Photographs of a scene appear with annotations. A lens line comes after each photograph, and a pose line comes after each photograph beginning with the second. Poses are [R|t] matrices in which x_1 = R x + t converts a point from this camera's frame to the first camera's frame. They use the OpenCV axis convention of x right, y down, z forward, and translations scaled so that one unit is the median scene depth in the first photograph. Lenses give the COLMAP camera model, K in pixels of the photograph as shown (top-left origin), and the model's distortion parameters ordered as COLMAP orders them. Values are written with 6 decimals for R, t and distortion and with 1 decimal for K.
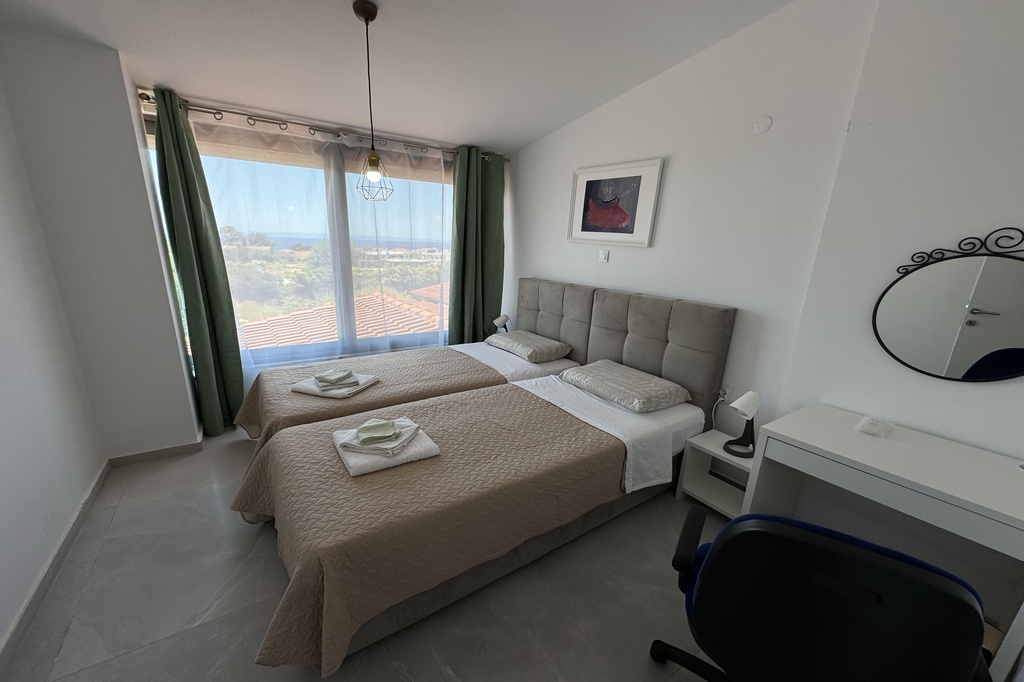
lens RADIAL K [[409.9, 0, 510.8], [0, 409.9, 353.0], [0, 0, 1]] dist [-0.002288, 0.001642]
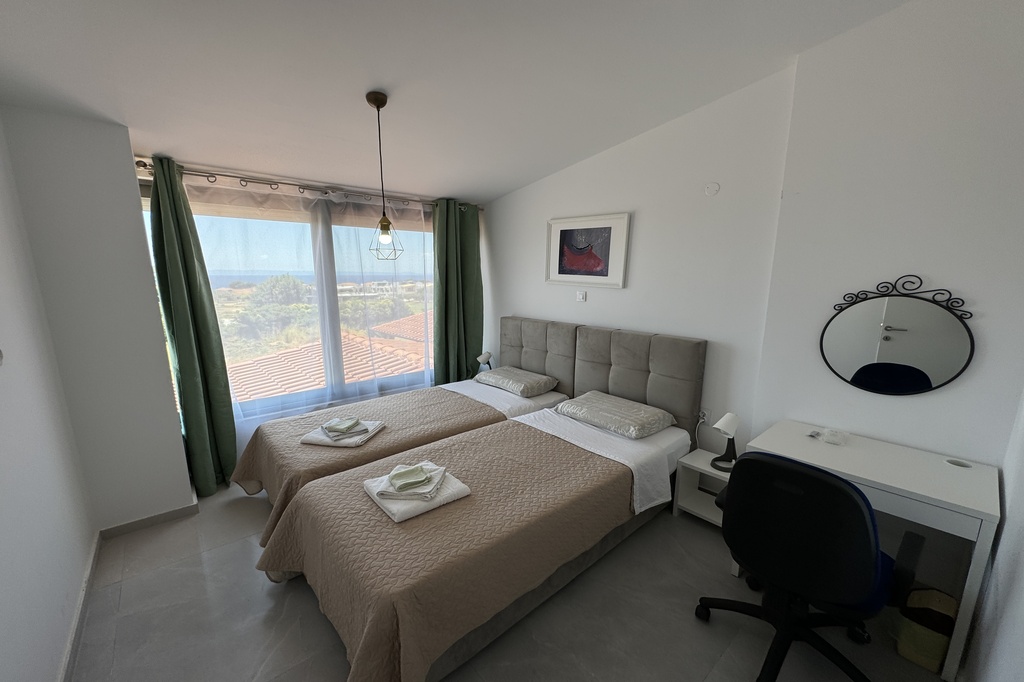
lens RADIAL K [[409.9, 0, 509.7], [0, 409.9, 343.7], [0, 0, 1]] dist [-0.002288, 0.001642]
pose [[0.992371, -0.052342, 0.111624, -0.101875], [0.062139, 0.994341, -0.086170, -0.027094], [-0.106482, 0.092449, 0.990007, -0.066050]]
